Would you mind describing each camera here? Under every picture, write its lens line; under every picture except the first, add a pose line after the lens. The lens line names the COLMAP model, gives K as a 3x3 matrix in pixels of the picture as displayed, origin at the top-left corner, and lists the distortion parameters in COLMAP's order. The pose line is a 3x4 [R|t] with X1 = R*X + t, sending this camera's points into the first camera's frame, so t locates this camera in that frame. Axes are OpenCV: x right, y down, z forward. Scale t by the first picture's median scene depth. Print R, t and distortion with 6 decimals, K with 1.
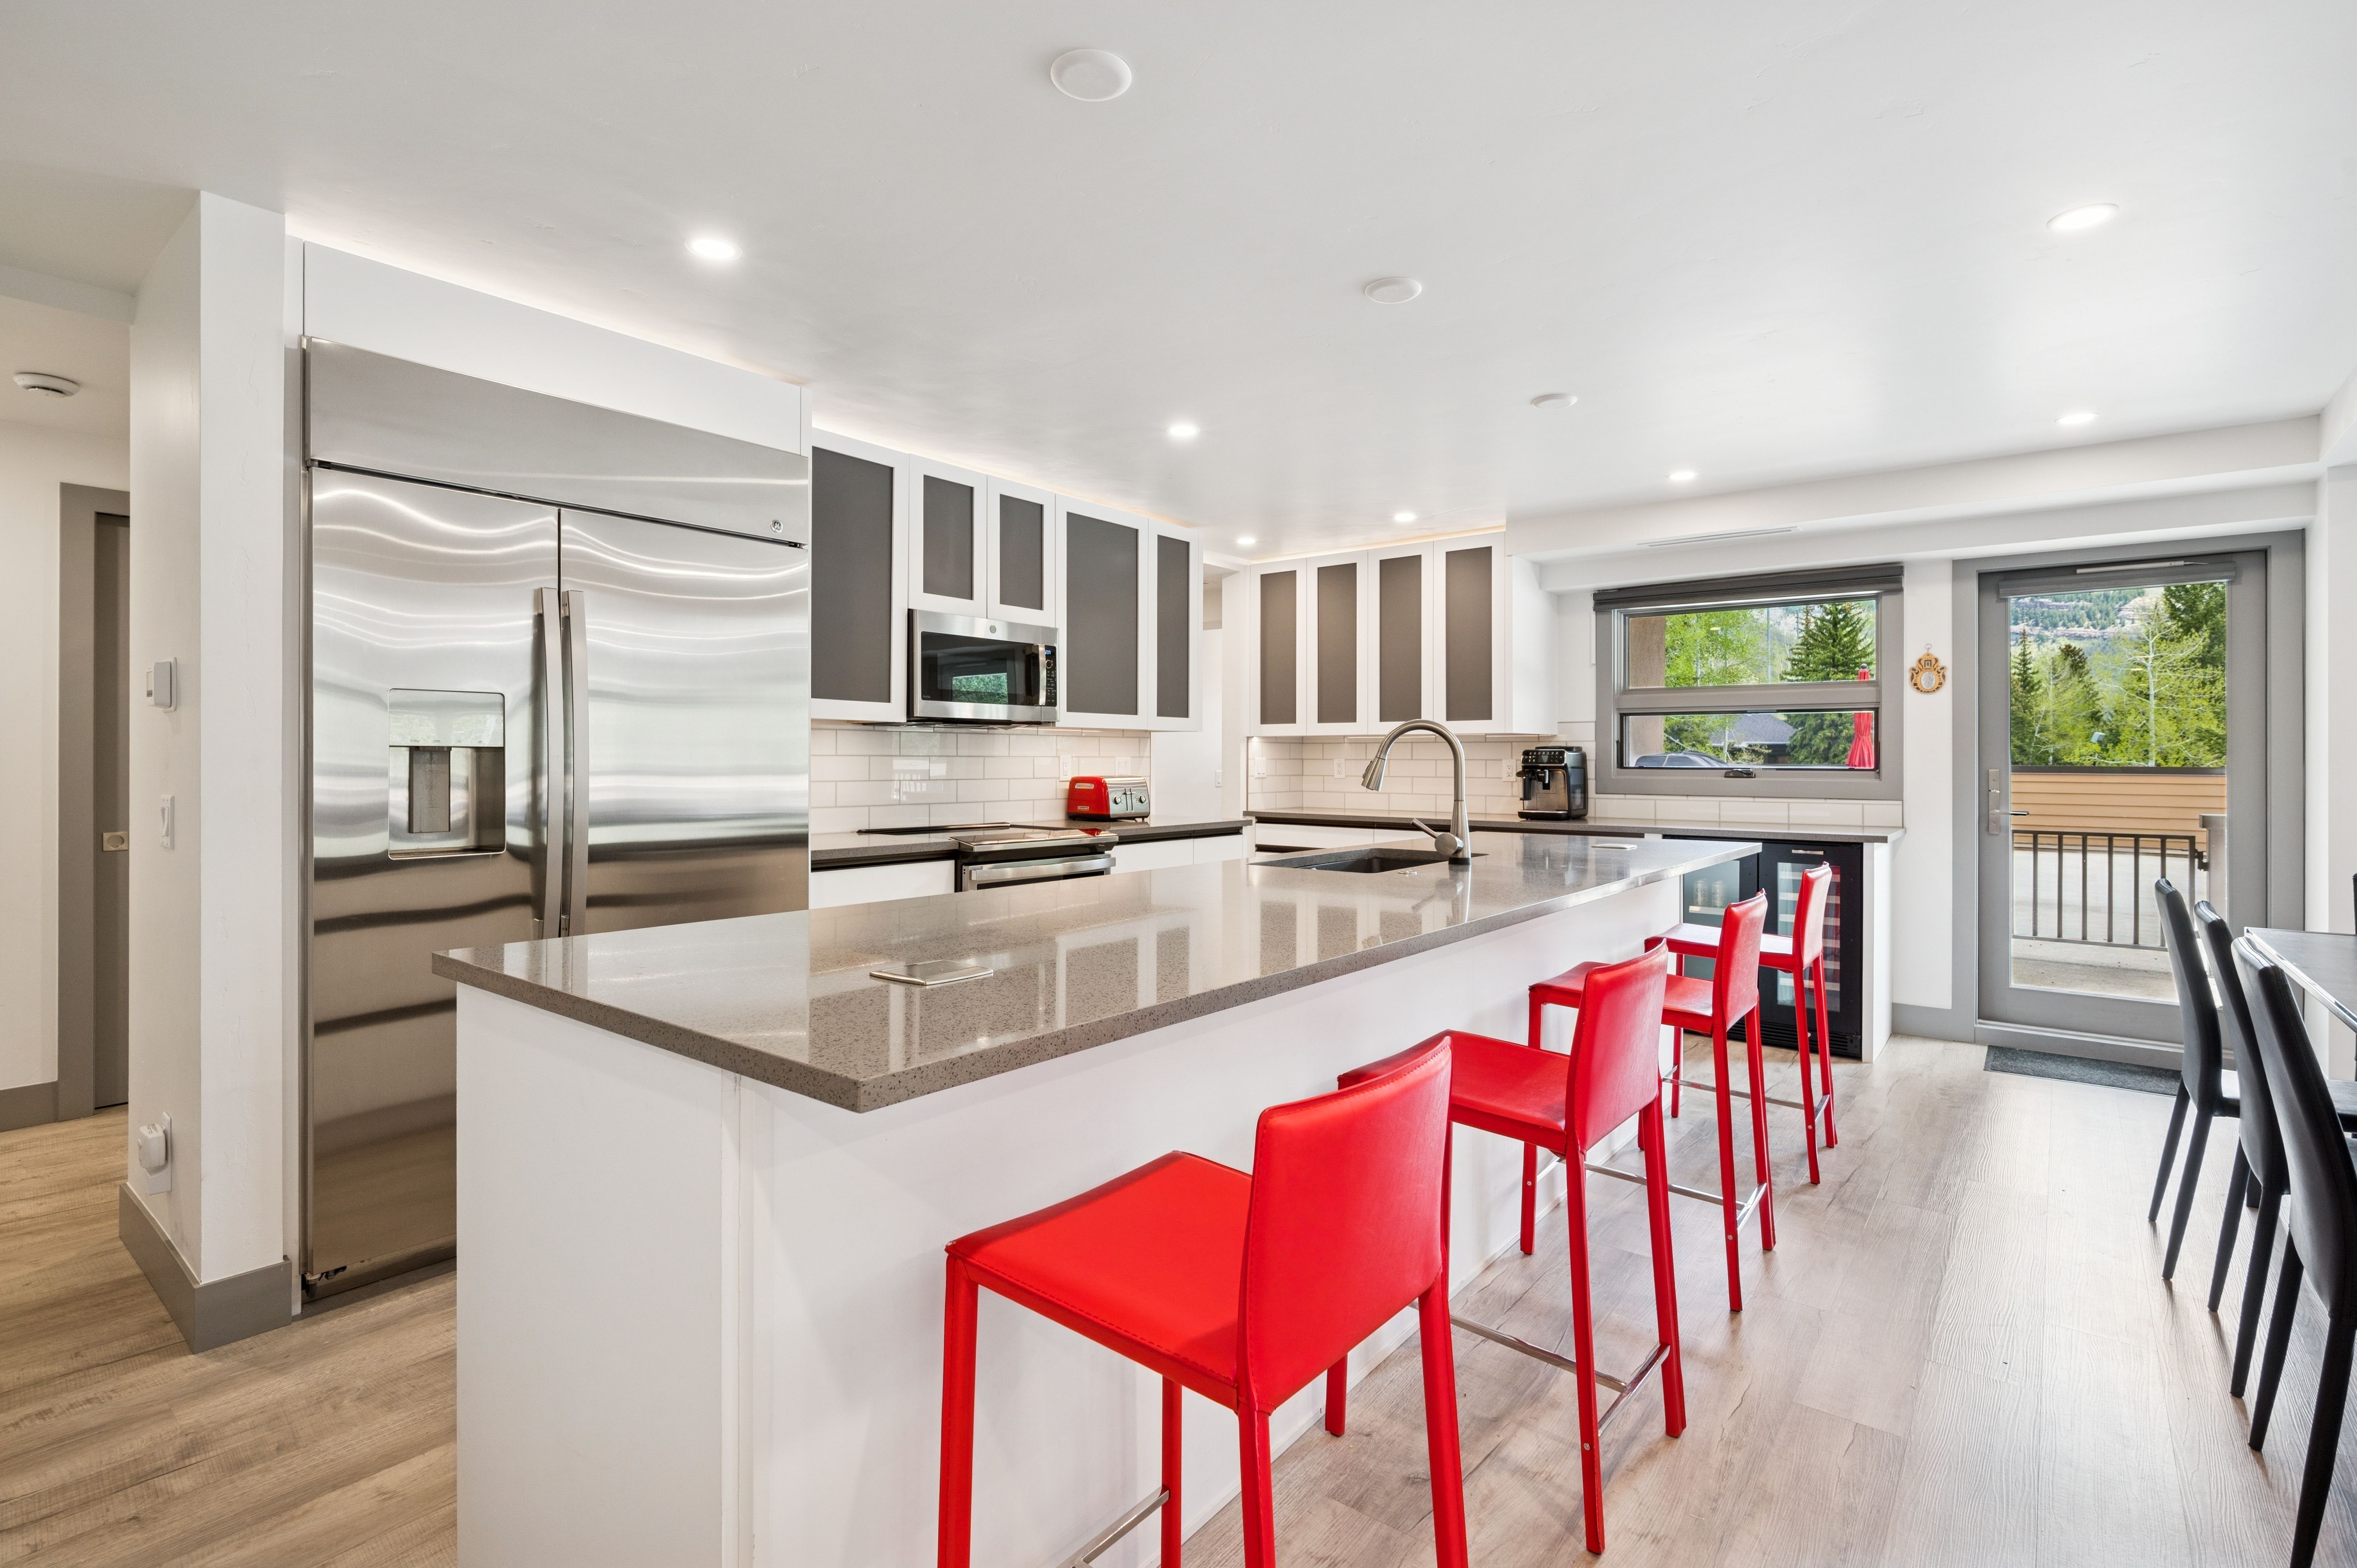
lens RADIAL K [[1106.8, 0, 1188.9], [0, 1106.8, 759.8], [0, 0, 1]] dist [0.007038, 0.000092]
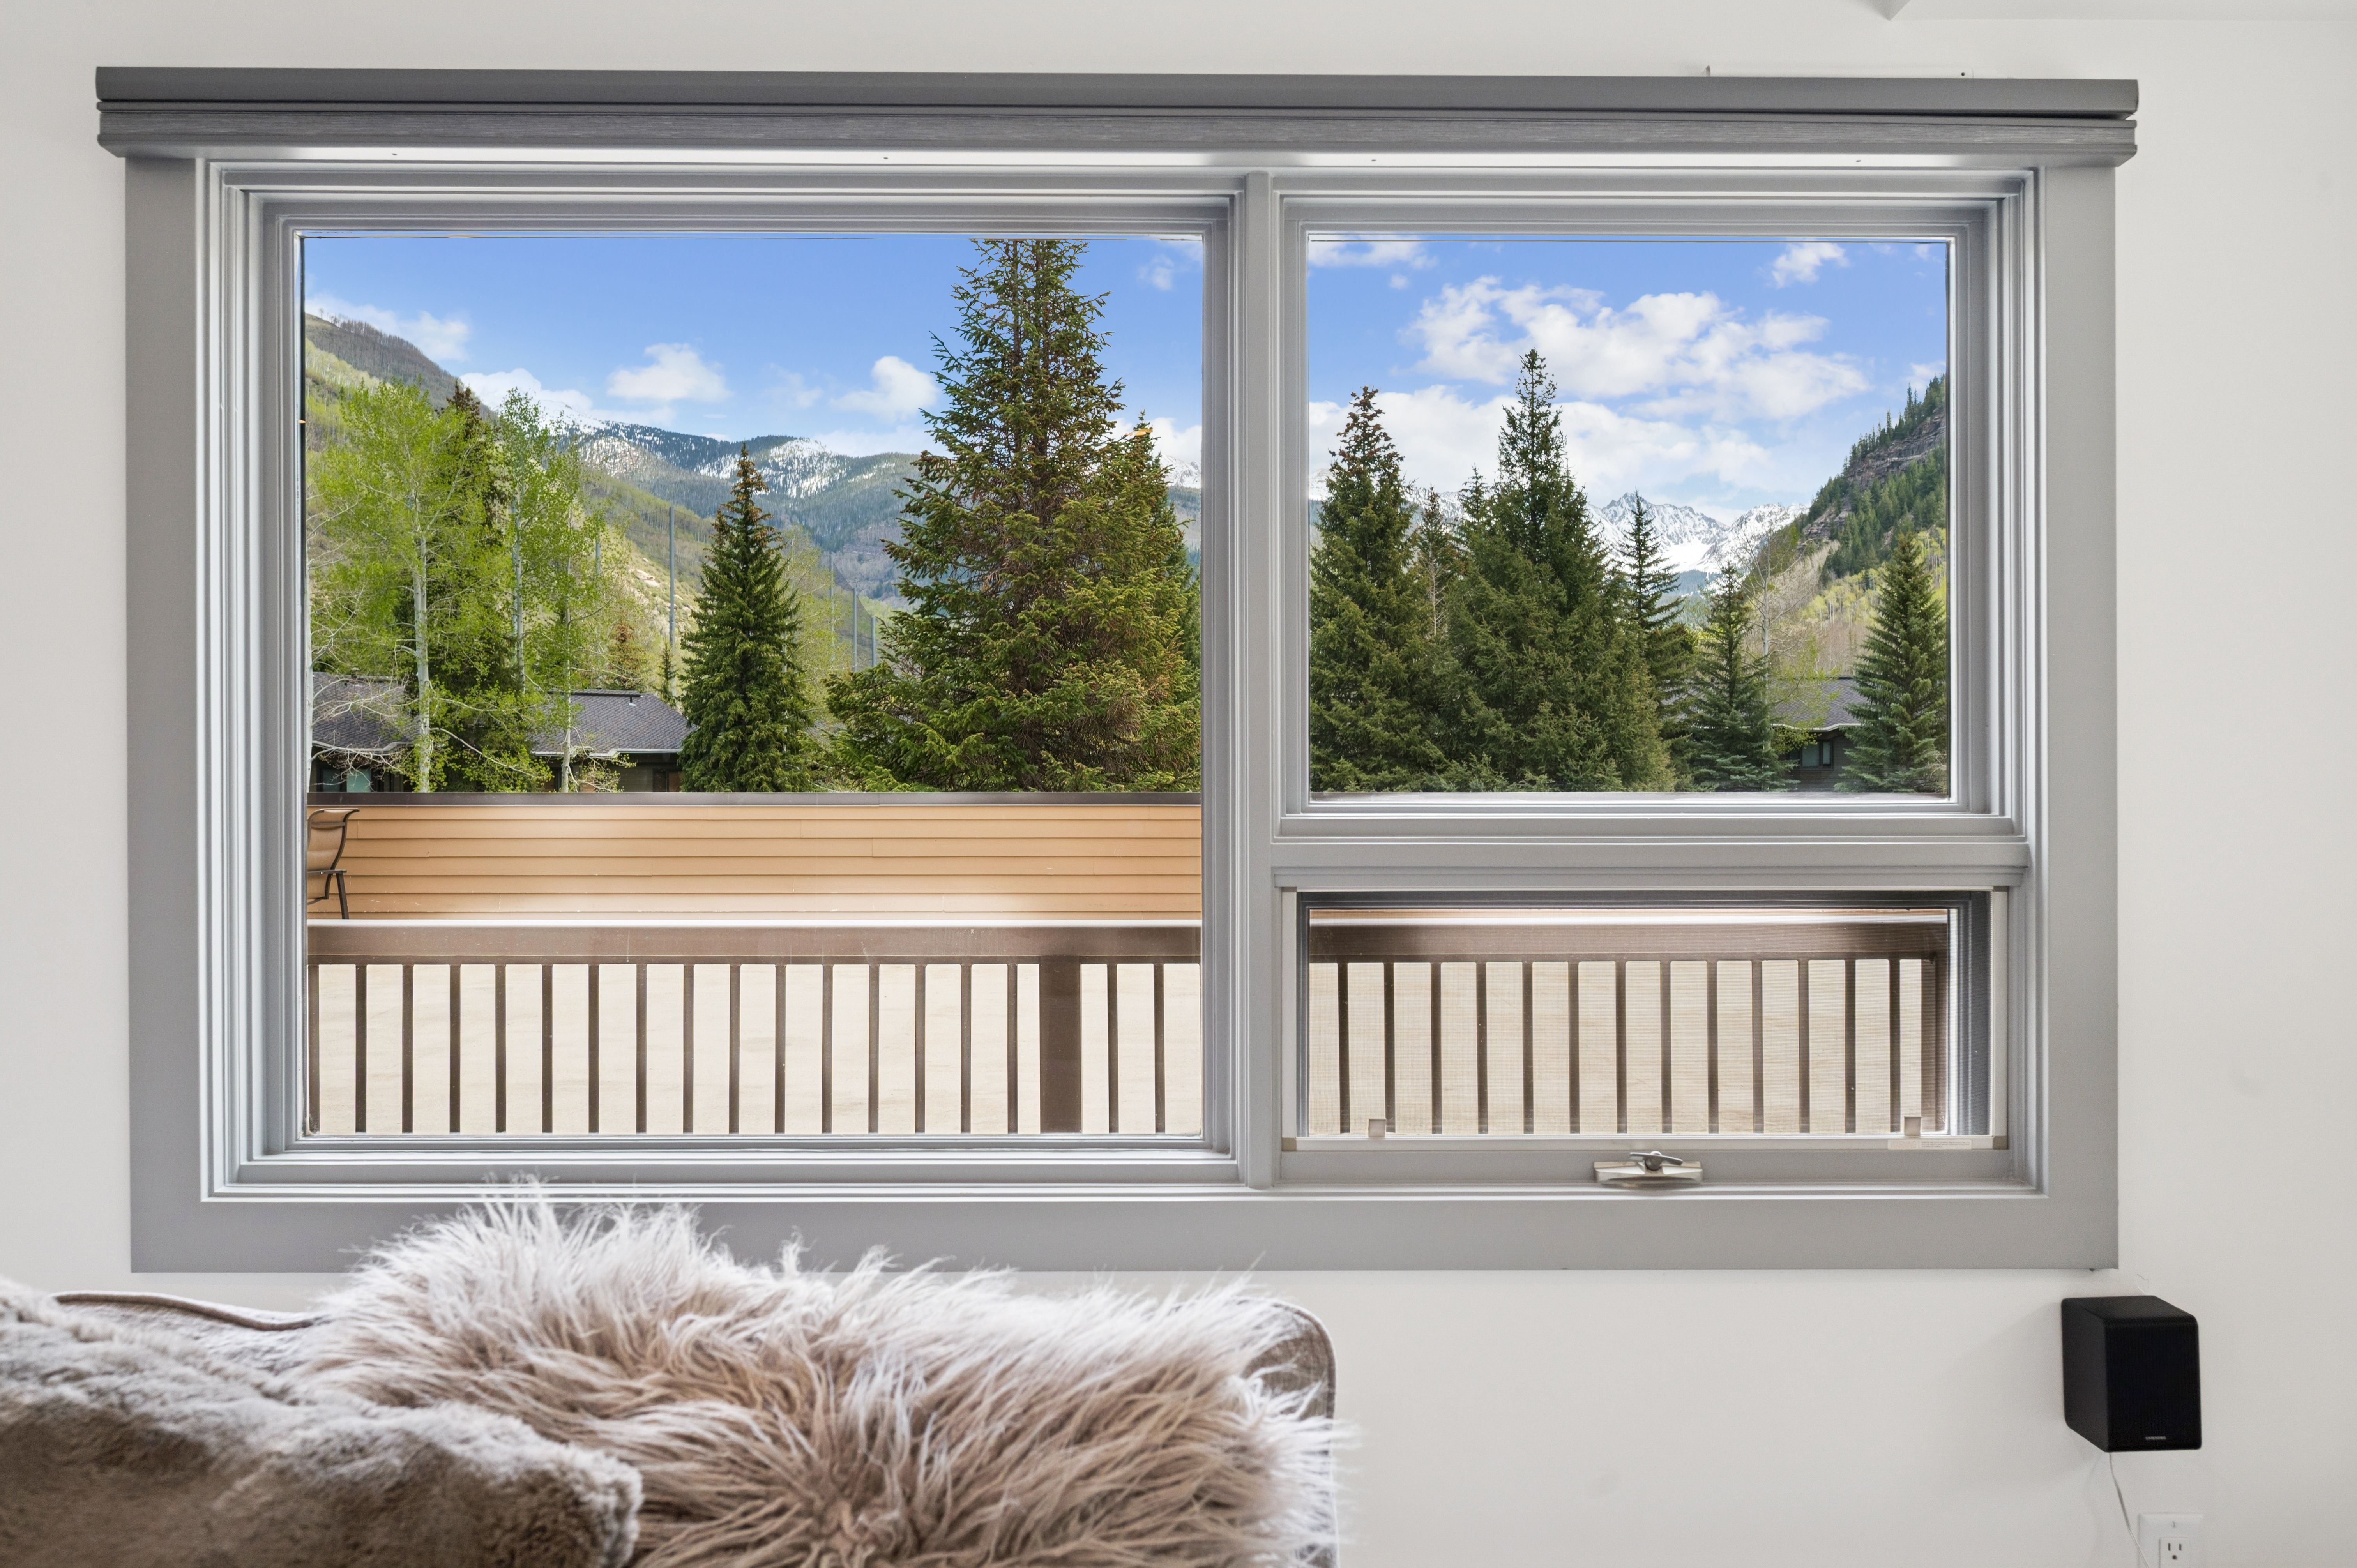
lens RADIAL K [[1904.3, 0, 1169.1], [0, 1904.3, 774.6], [0, 0, 1]] dist [-0.001823, 0.005197]
pose [[0.779565, -0.003065, 0.626314, 1.385136], [0.004101, 0.999992, -0.000211, -0.010802], [-0.626308, 0.002733, 0.779571, 0.101035]]
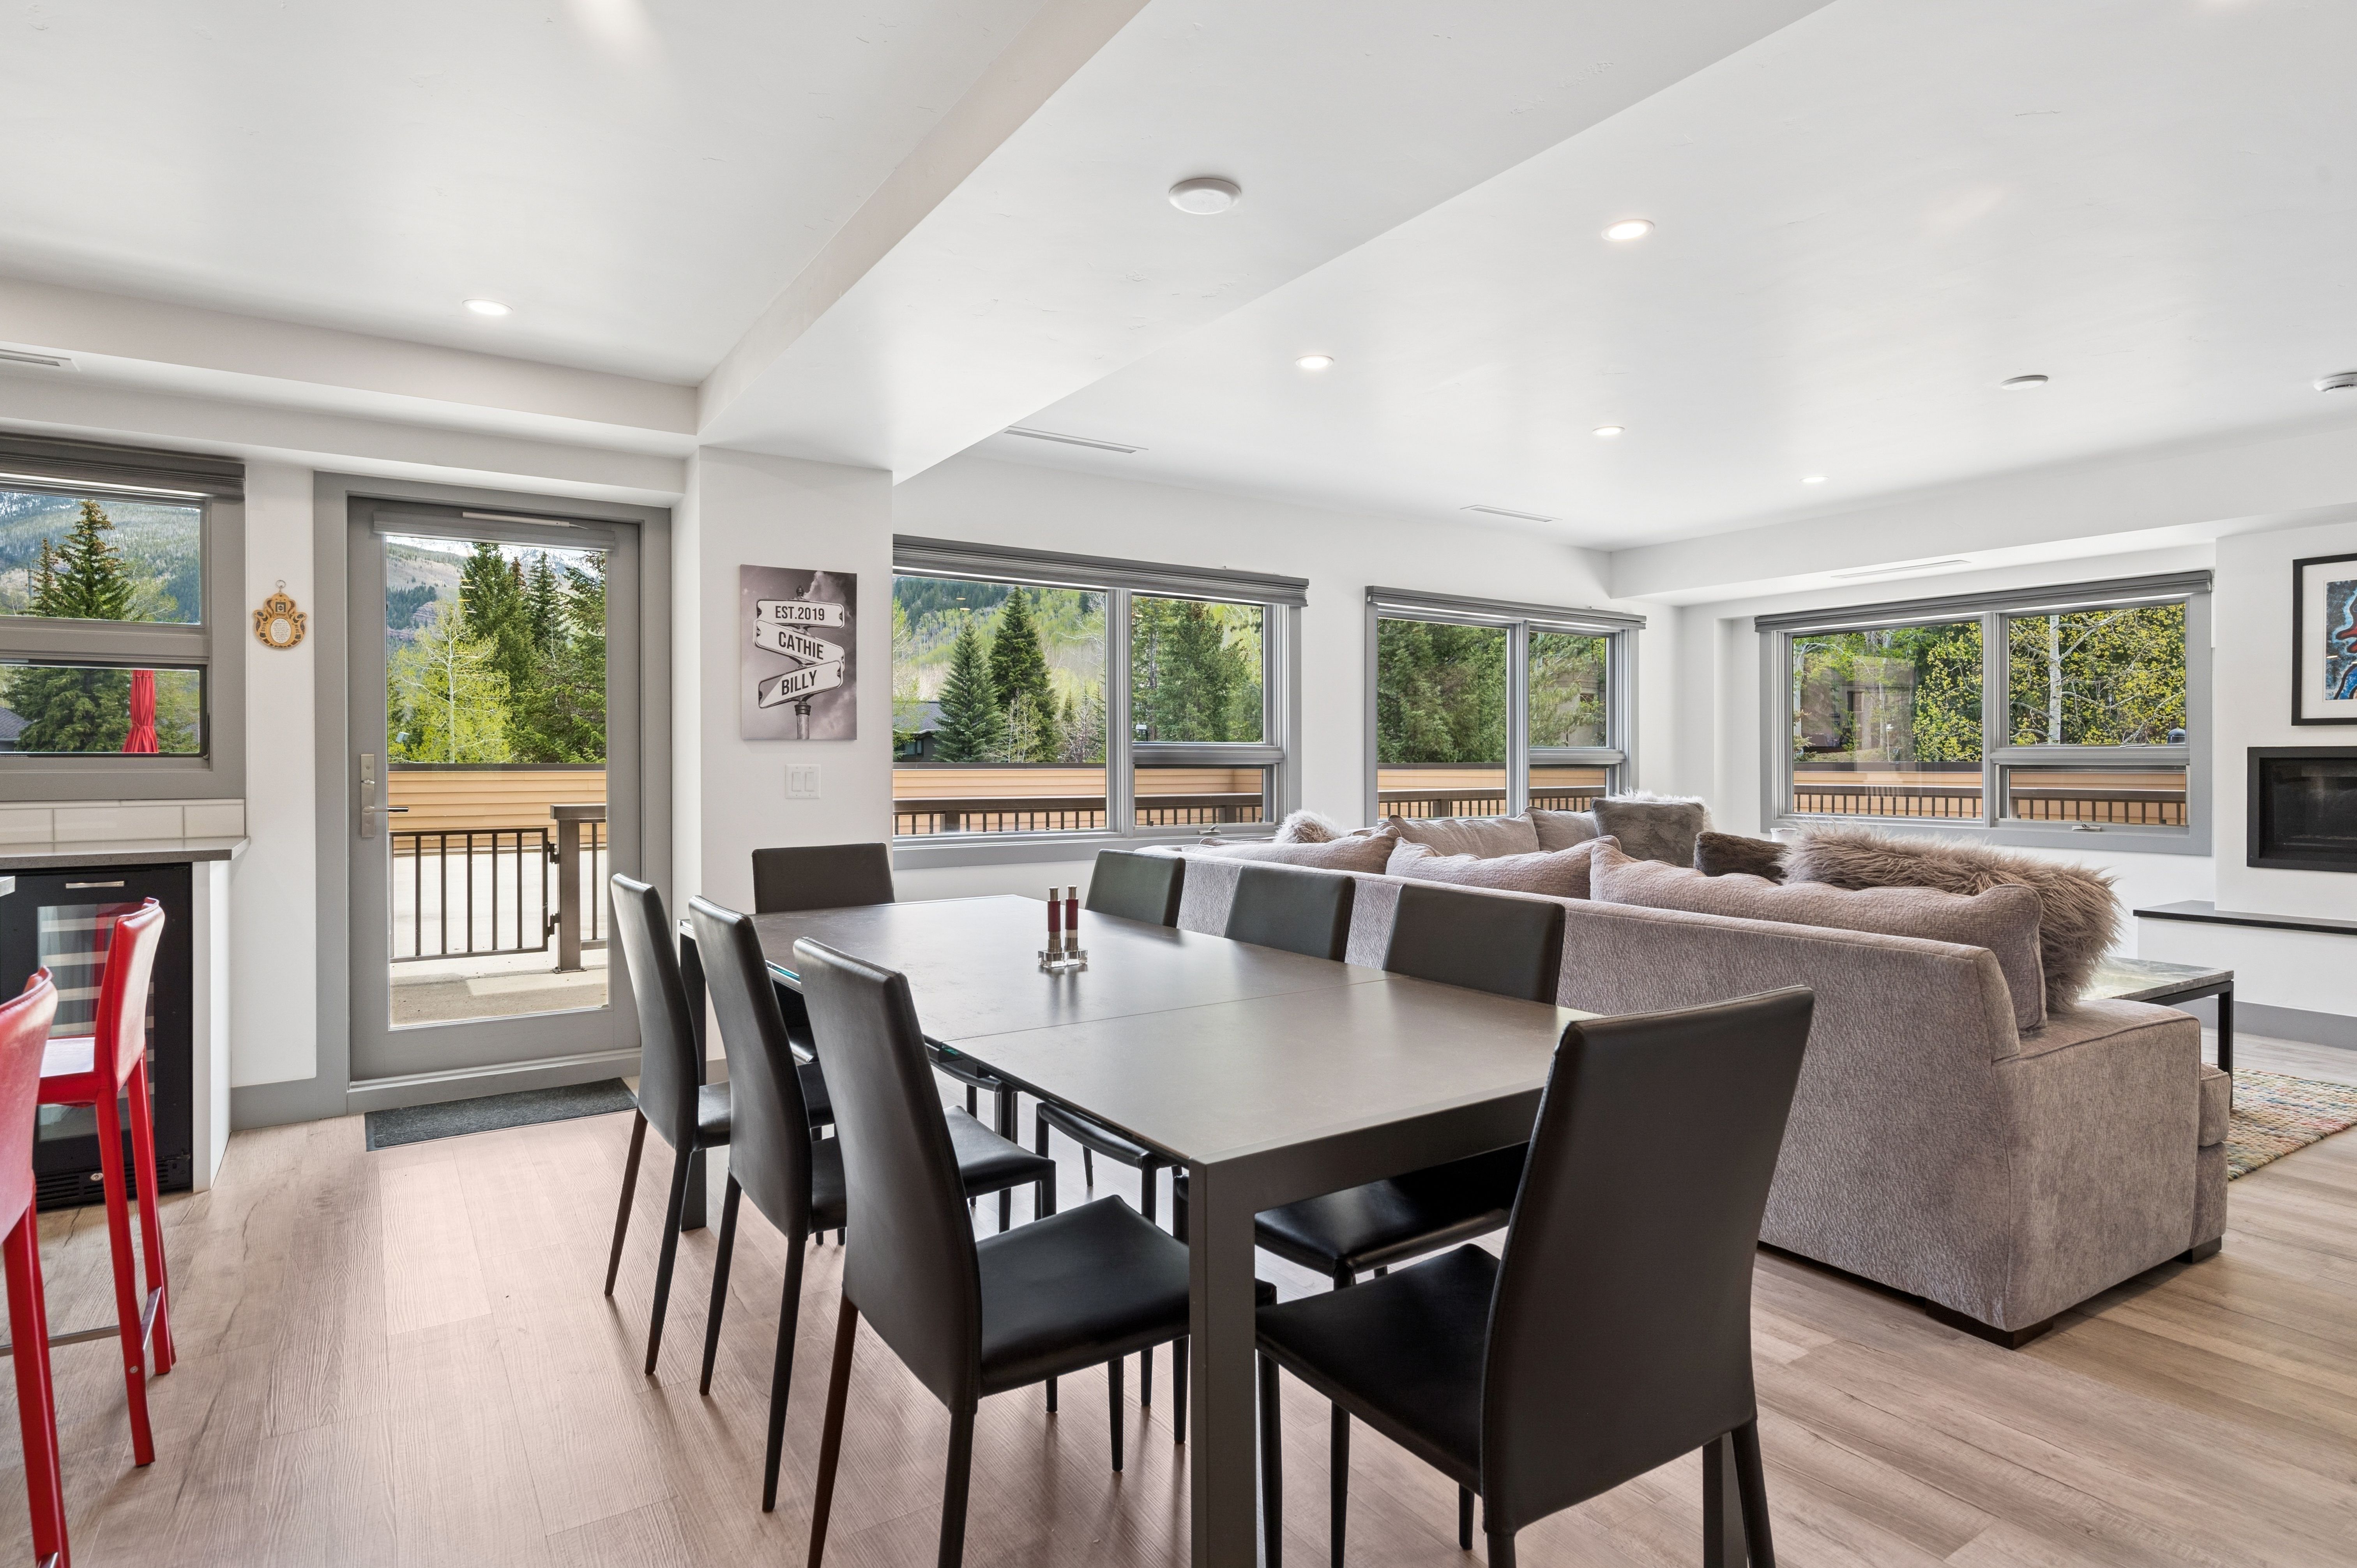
lens RADIAL K [[1236.9, 0, 1186.0], [0, 1236.9, 763.2], [0, 0, 1]] dist [-0.004313, 0.000249]
pose [[0.310523, -0.004802, 0.950554, 0.083592], [0.004297, 0.999984, 0.003648, 0.014161], [-0.950556, 0.002952, 0.310539, 0.188560]]
